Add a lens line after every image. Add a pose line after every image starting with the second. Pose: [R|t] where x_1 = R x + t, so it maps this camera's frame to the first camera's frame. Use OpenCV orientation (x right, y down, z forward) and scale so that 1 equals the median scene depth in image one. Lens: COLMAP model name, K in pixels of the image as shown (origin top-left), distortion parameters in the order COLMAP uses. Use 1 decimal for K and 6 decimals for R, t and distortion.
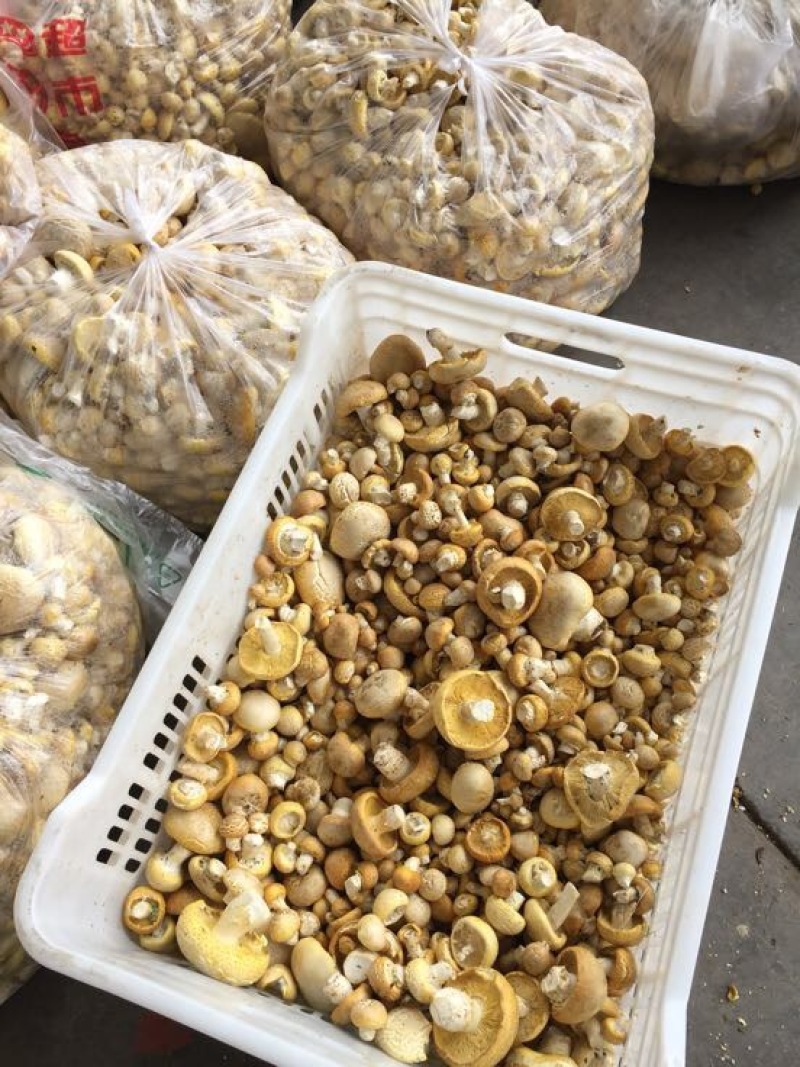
lens RADIAL K [[915.3, 0, 407.2], [0, 915.3, 536.3], [0, 0, 1]] dist [0.076161, -0.089238]
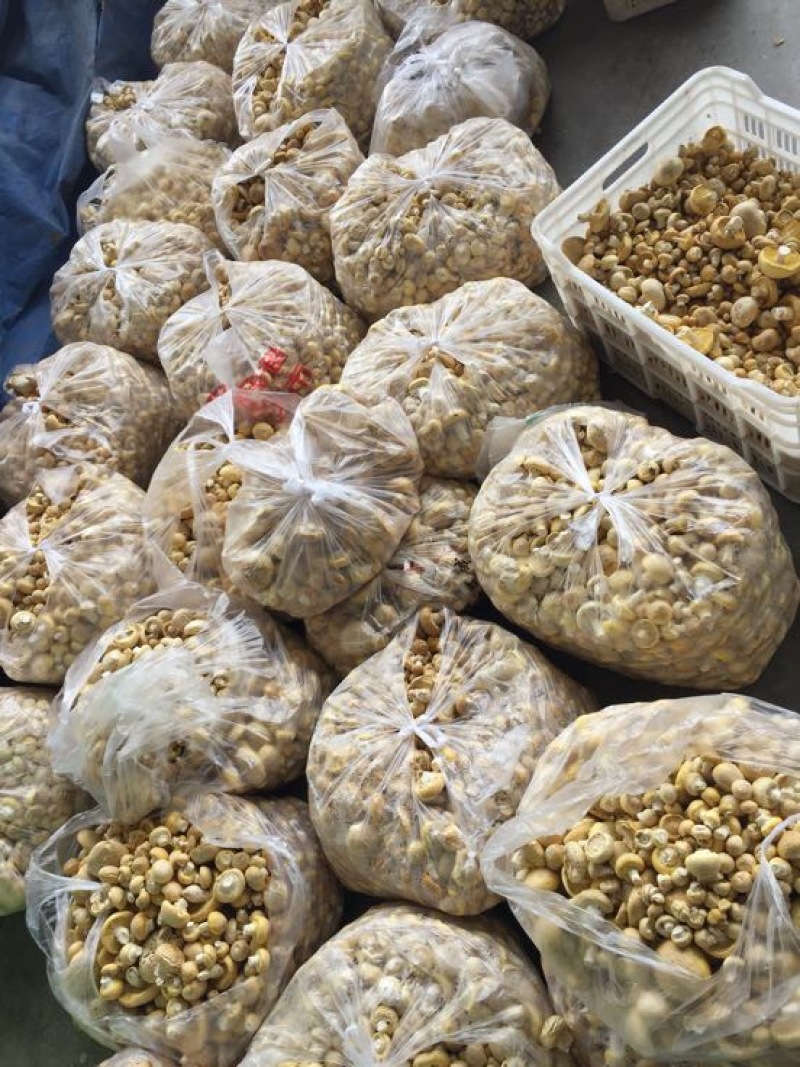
lens RADIAL K [[915.3, 0, 407.2], [0, 915.3, 536.3], [0, 0, 1]] dist [0.076161, -0.089238]
pose [[0.541116, -0.808642, 0.230848, -1.217302], [0.840897, 0.517284, -0.159090, 0.133268], [0.009233, 0.280206, 0.959896, -0.699142]]
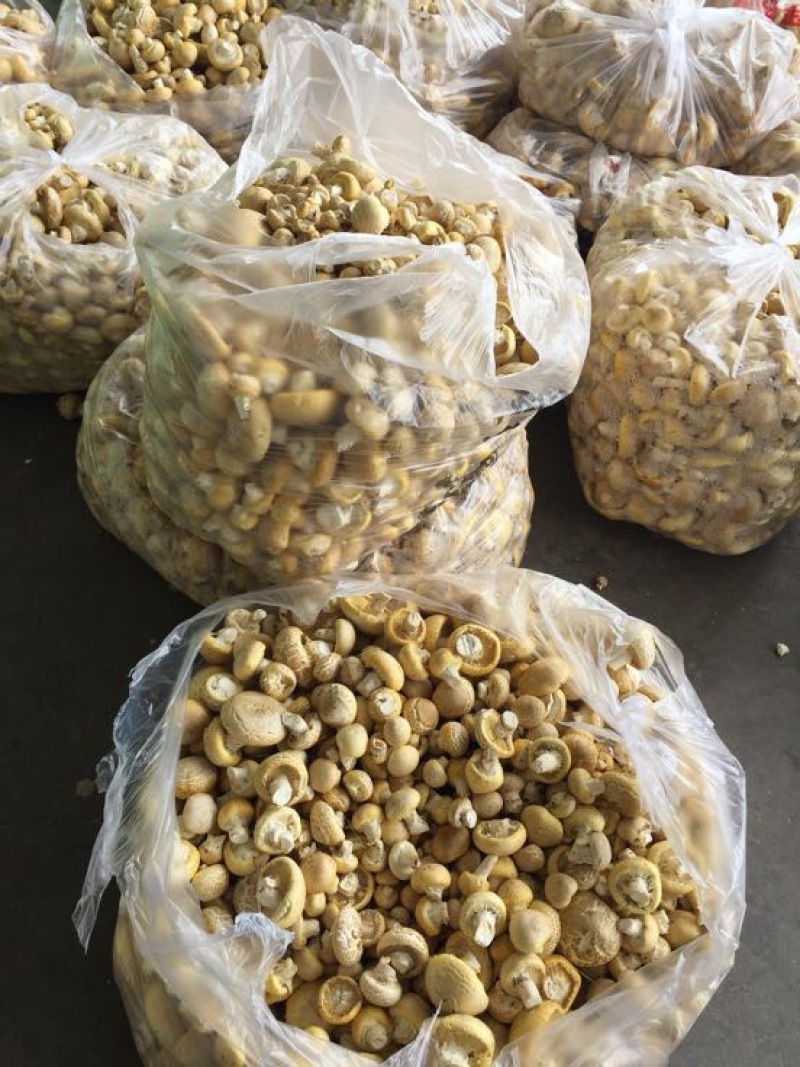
lens RADIAL K [[916.3, 0, 401.1], [0, 916.3, 553.9], [0, 0, 1]] dist [0.076441, -0.118759]
pose [[0.949981, 0.311925, -0.015429, -0.929781], [-0.308805, 0.930807, -0.195546, 0.971758], [-0.046634, 0.190529, 0.980573, -0.280597]]
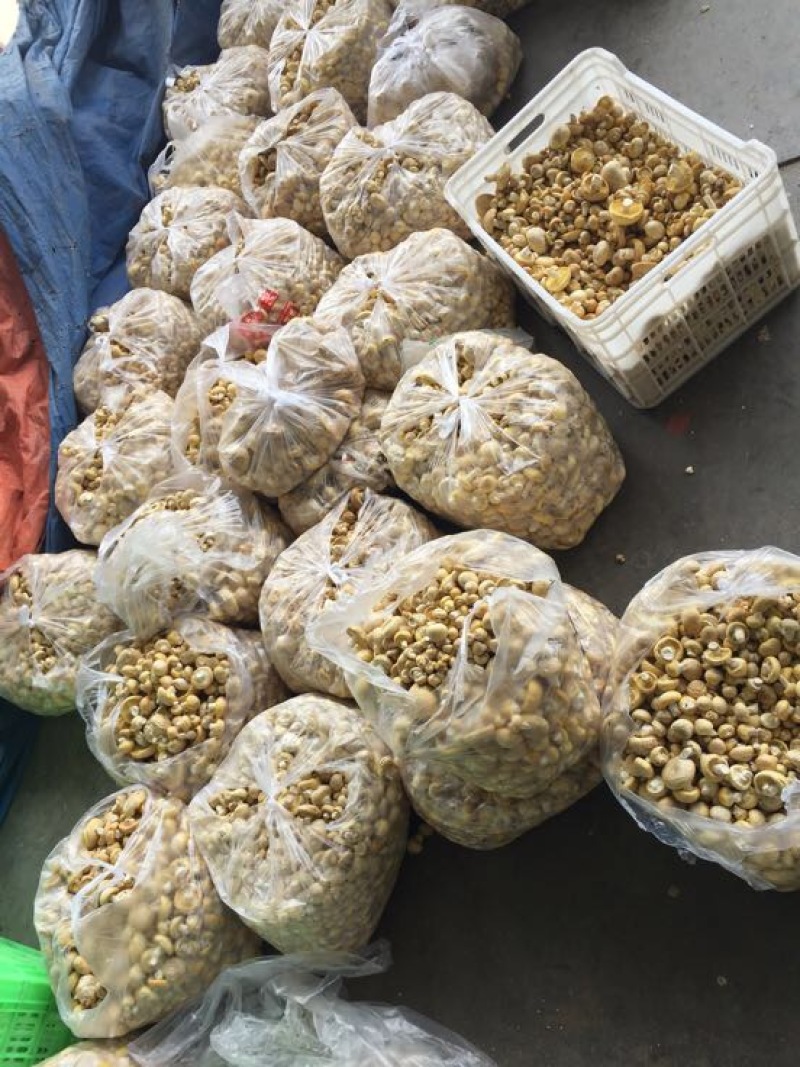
lens RADIAL K [[915.3, 0, 407.2], [0, 915.3, 536.3], [0, 0, 1]] dist [0.076161, -0.089238]
pose [[0.583584, -0.807677, 0.084186, -1.109326], [0.794224, 0.546092, -0.266442, 0.808800], [0.169226, 0.222354, 0.960167, -1.197362]]
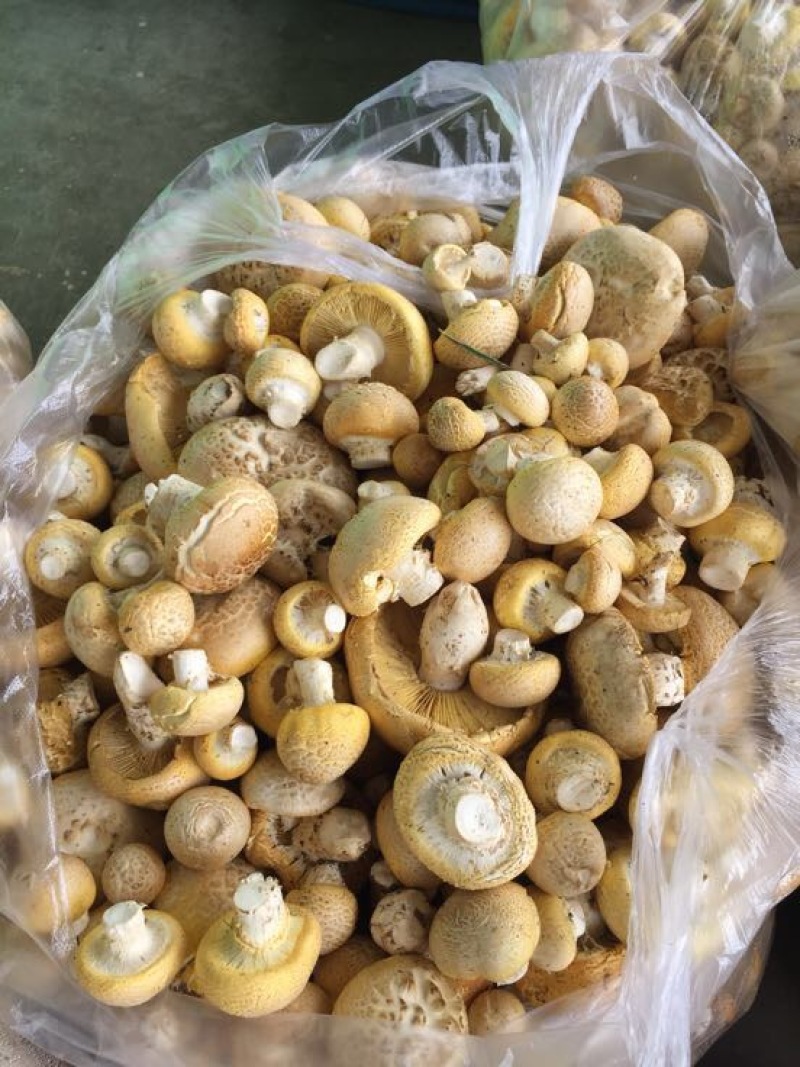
lens RADIAL K [[916.3, 0, 401.1], [0, 916.3, 553.9], [0, 0, 1]] dist [0.076441, -0.118759]
pose [[0.761458, 0.602108, -0.240098, -1.526887], [-0.617856, 0.786198, 0.012097, -0.161557], [0.196048, 0.139135, 0.970673, 0.804255]]
